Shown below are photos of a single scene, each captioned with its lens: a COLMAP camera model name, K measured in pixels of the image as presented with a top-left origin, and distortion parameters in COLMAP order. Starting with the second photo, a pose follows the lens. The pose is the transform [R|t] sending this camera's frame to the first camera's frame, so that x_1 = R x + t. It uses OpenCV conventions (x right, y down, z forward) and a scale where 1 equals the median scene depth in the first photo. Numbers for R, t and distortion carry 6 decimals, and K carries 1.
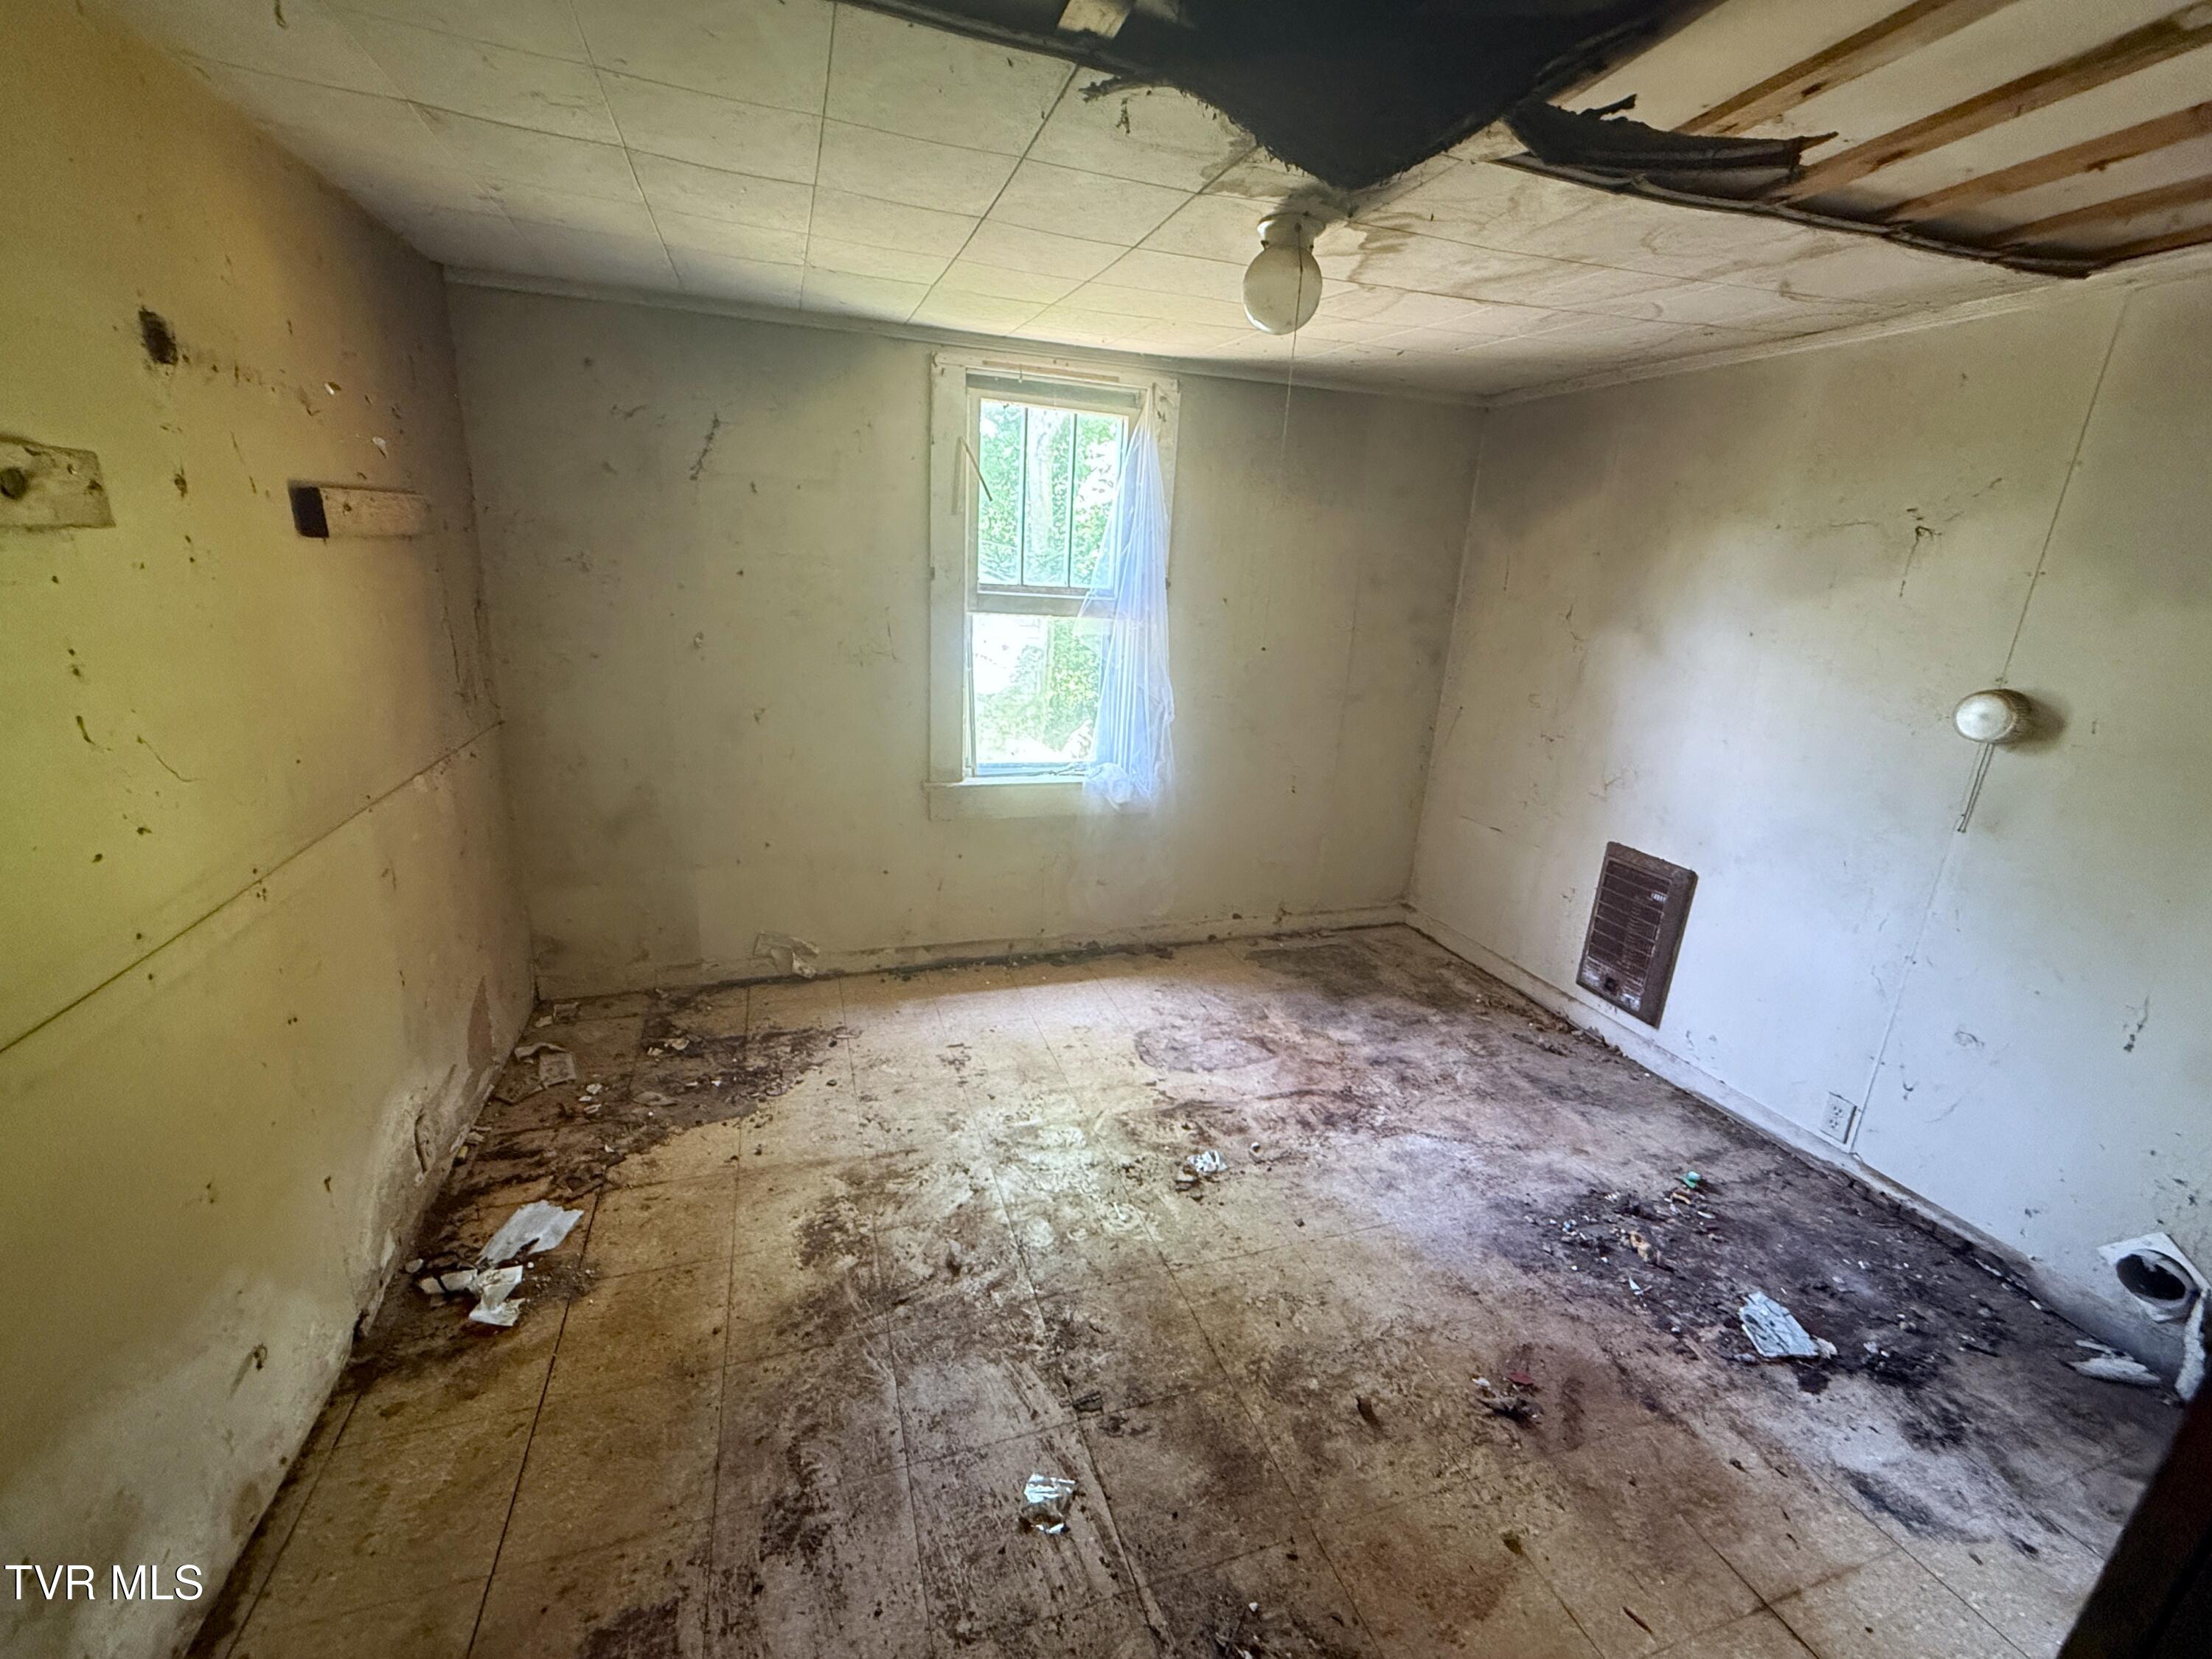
lens RADIAL K [[877.9, 0, 1093.4], [0, 877.9, 832.1], [0, 0, 1]] dist [0.001904, 0.000147]
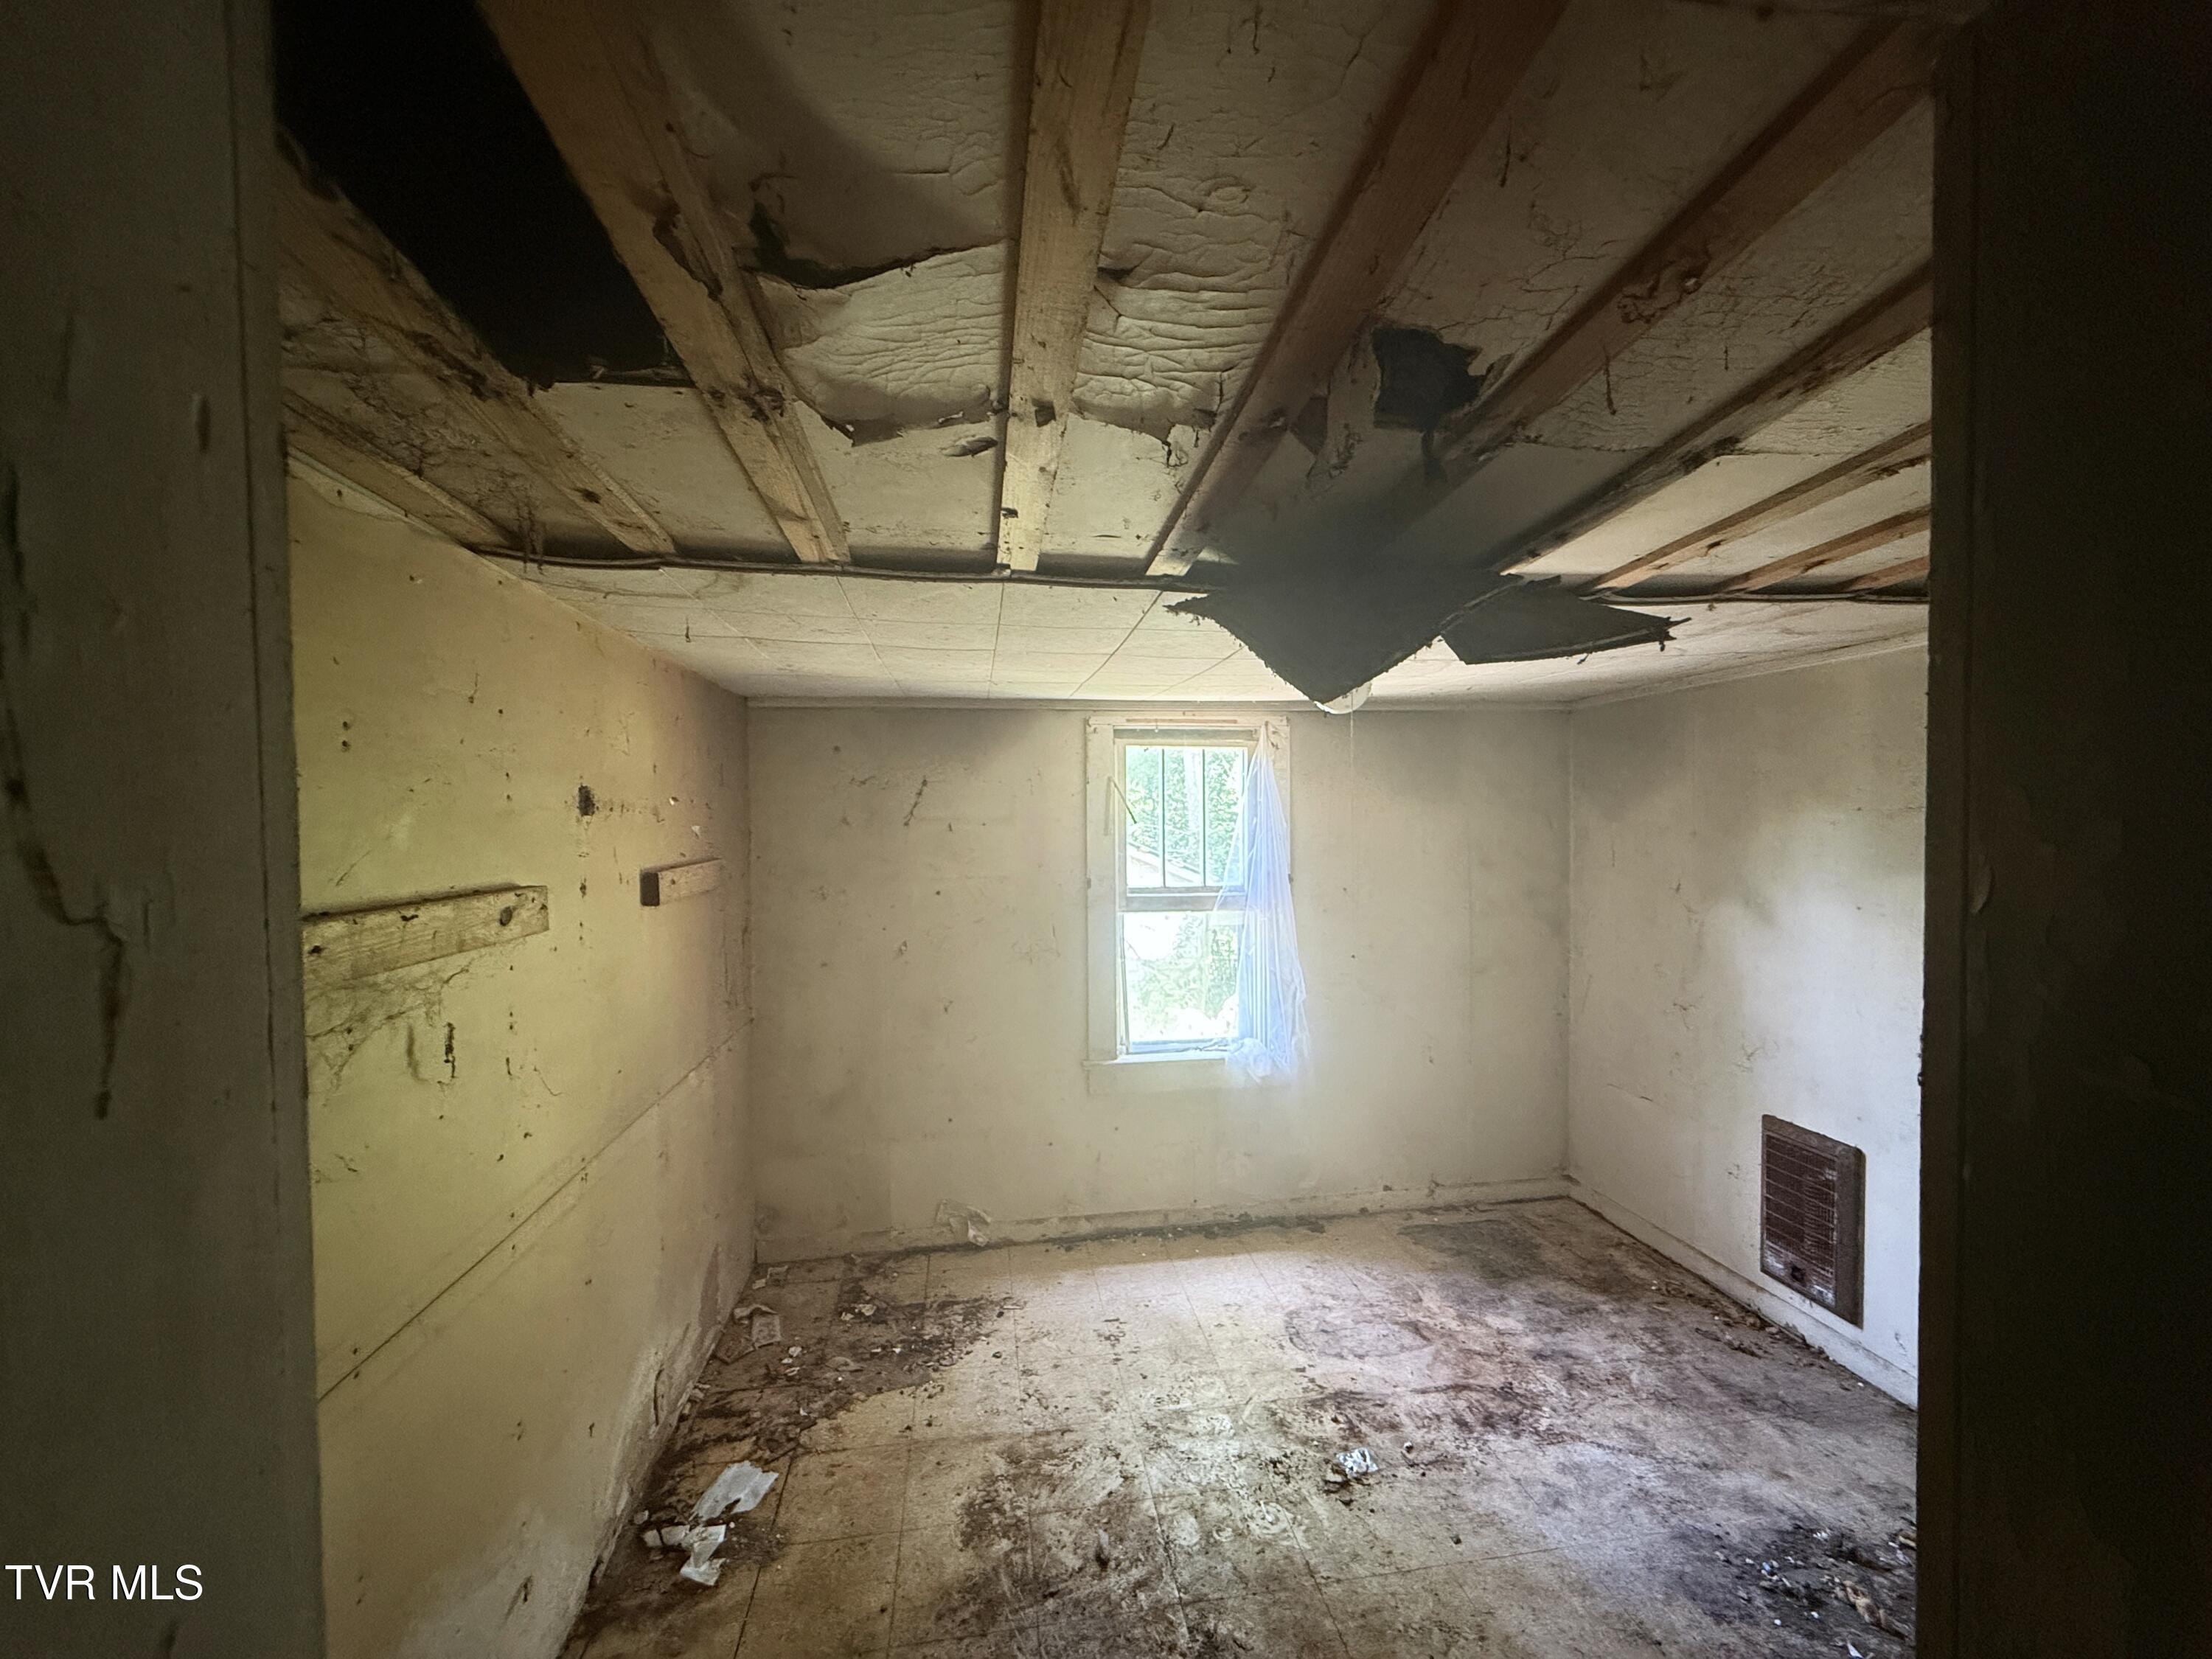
lens RADIAL K [[877.9, 0, 1119.7], [0, 877.9, 830.5], [0, 0, 1]] dist [0.001904, 0.000147]
pose [[0.982956, -0.059821, -0.173834, 0.077408], [0.011973, 0.964400, -0.264176, -0.049540], [0.183449, 0.257592, 0.948680, -0.165664]]
